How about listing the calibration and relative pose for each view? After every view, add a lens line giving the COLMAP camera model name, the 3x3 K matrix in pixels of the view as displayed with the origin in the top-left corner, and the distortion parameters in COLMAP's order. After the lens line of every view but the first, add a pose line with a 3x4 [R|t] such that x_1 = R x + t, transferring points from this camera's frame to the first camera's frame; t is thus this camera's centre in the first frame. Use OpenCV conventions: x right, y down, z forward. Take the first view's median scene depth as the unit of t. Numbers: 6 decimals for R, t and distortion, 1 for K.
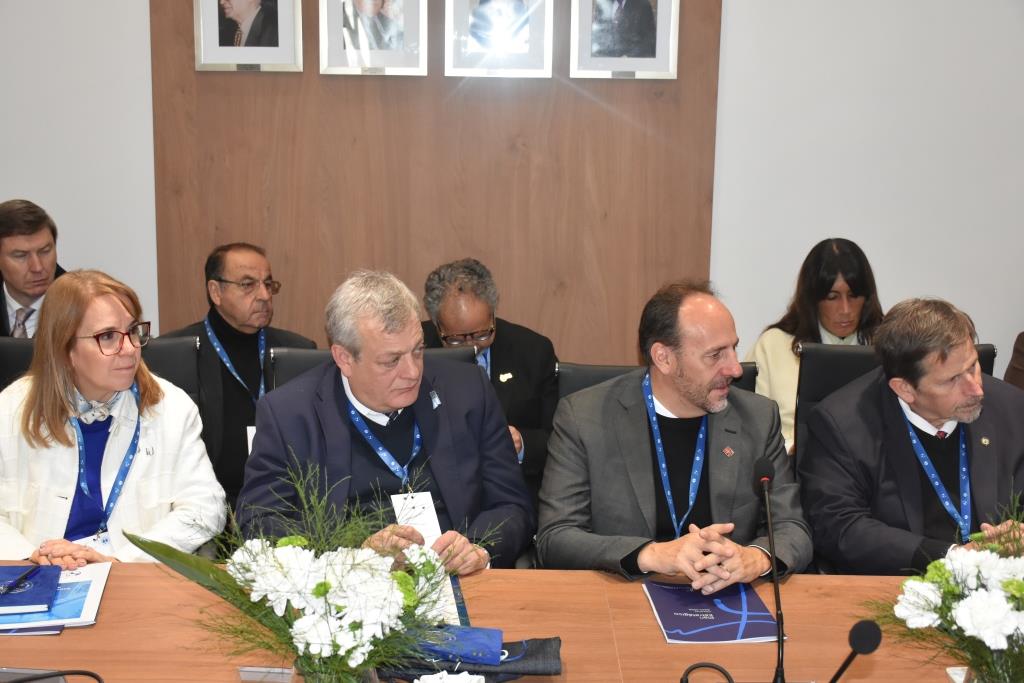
lens RADIAL K [[1294.5, 0, 512.0], [0, 1294.5, 341.5], [0, 0, 1]] dist [-0.031219, -0.080122]
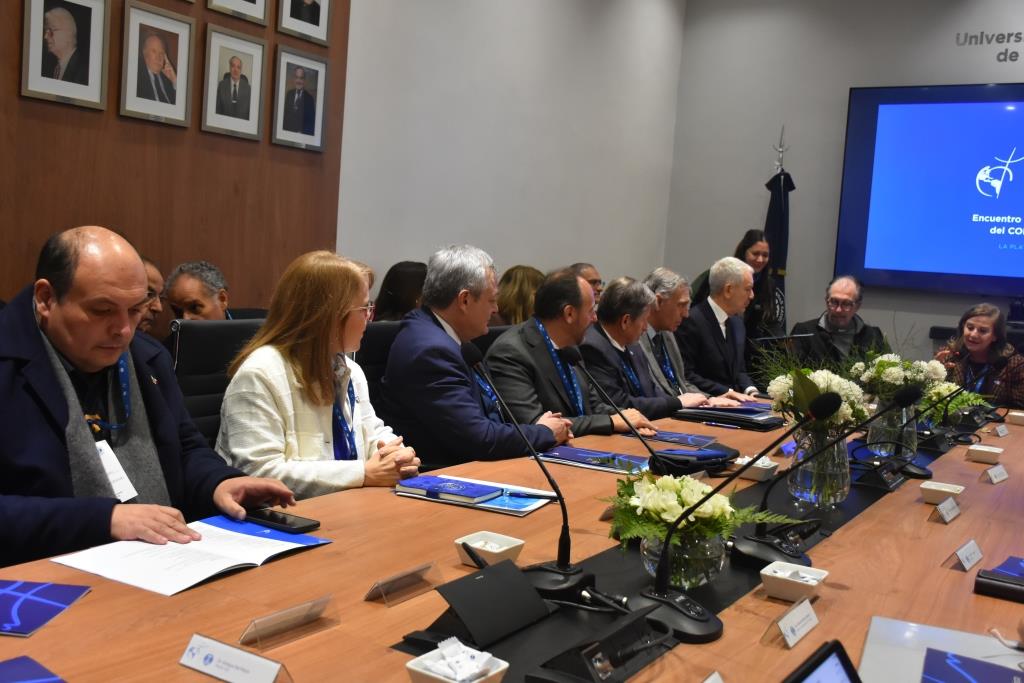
lens RADIAL K [[1037.7, 0, 512.0], [0, 1037.7, 341.5], [0, 0, 1]] dist [0.010086, 0.015935]
pose [[0.491798, -0.050595, 0.869238, -0.895703], [0.088480, 0.996046, 0.007916, 0.025087], [-0.866202, 0.073017, 0.494330, 0.263028]]
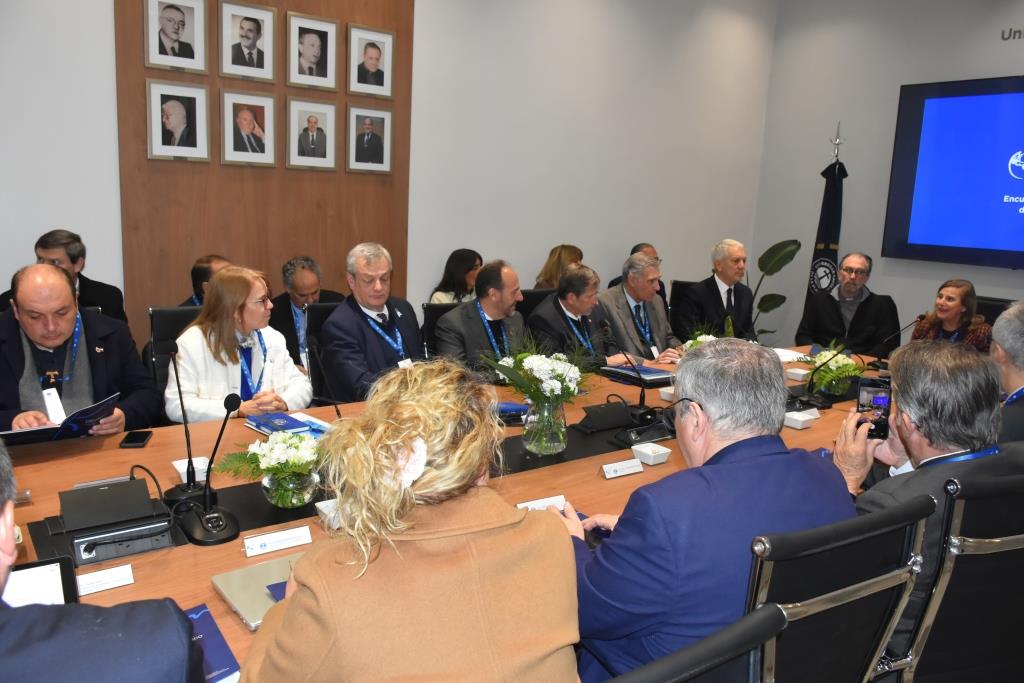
lens RADIAL K [[779.3, 0, 512.0], [0, 779.3, 341.5], [0, 0, 1]] dist [-0.007872, -0.003401]
pose [[0.769155, -0.093864, 0.632131, -0.614024], [0.076155, 0.995569, 0.055167, 0.015970], [-0.634508, 0.005709, 0.772895, -0.127447]]
